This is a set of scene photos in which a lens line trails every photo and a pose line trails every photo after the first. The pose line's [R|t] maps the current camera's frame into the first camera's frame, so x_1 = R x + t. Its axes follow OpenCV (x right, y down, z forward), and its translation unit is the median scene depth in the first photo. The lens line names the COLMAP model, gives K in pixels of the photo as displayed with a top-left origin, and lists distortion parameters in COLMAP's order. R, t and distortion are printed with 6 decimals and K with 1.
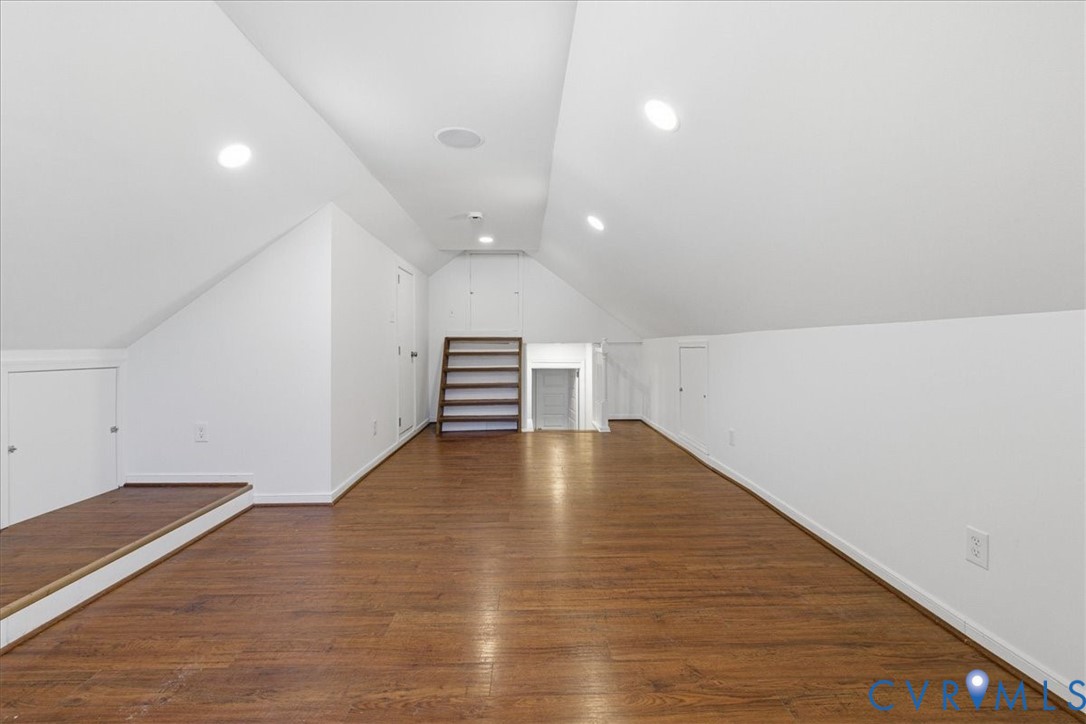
lens RADIAL K [[460.8, 0, 543.0], [0, 460.8, 362.0], [0, 0, 1]] dist [0.001274, -0.000008]
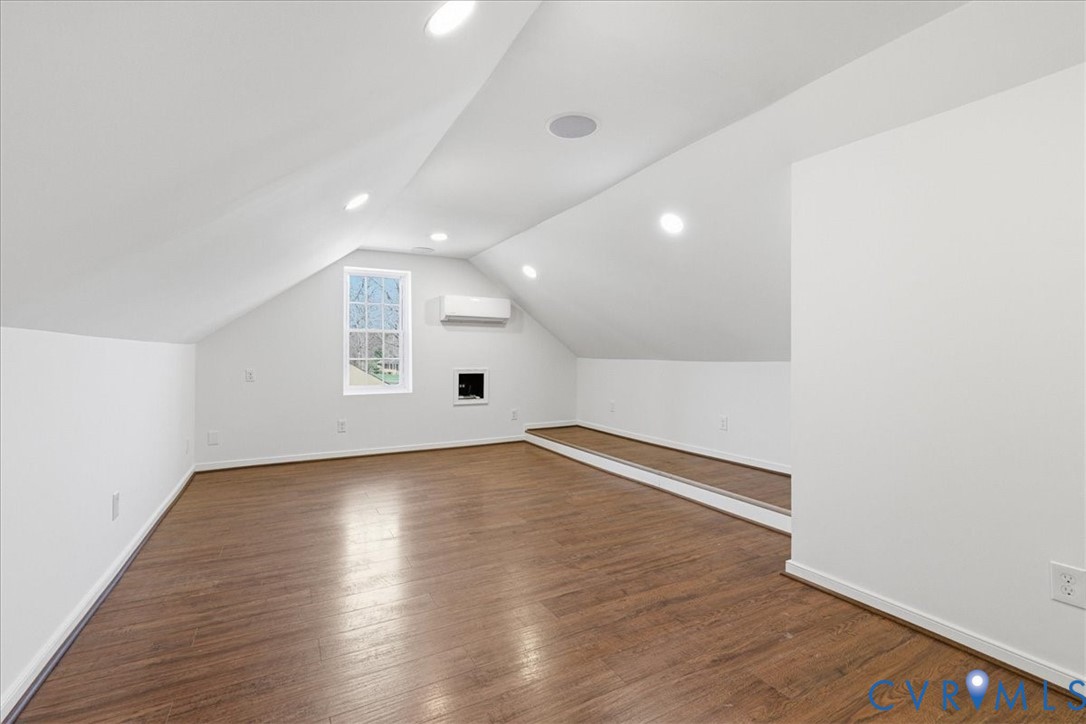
lens RADIAL K [[460.8, 0, 543.0], [0, 460.8, 362.0], [0, 0, 1]] dist [0.001274, -0.000008]
pose [[-0.885557, 0.005527, -0.464498, 0.313823], [-0.017190, 0.998854, 0.044659, -0.081056], [0.464213, 0.047533, -0.884447, 1.977207]]
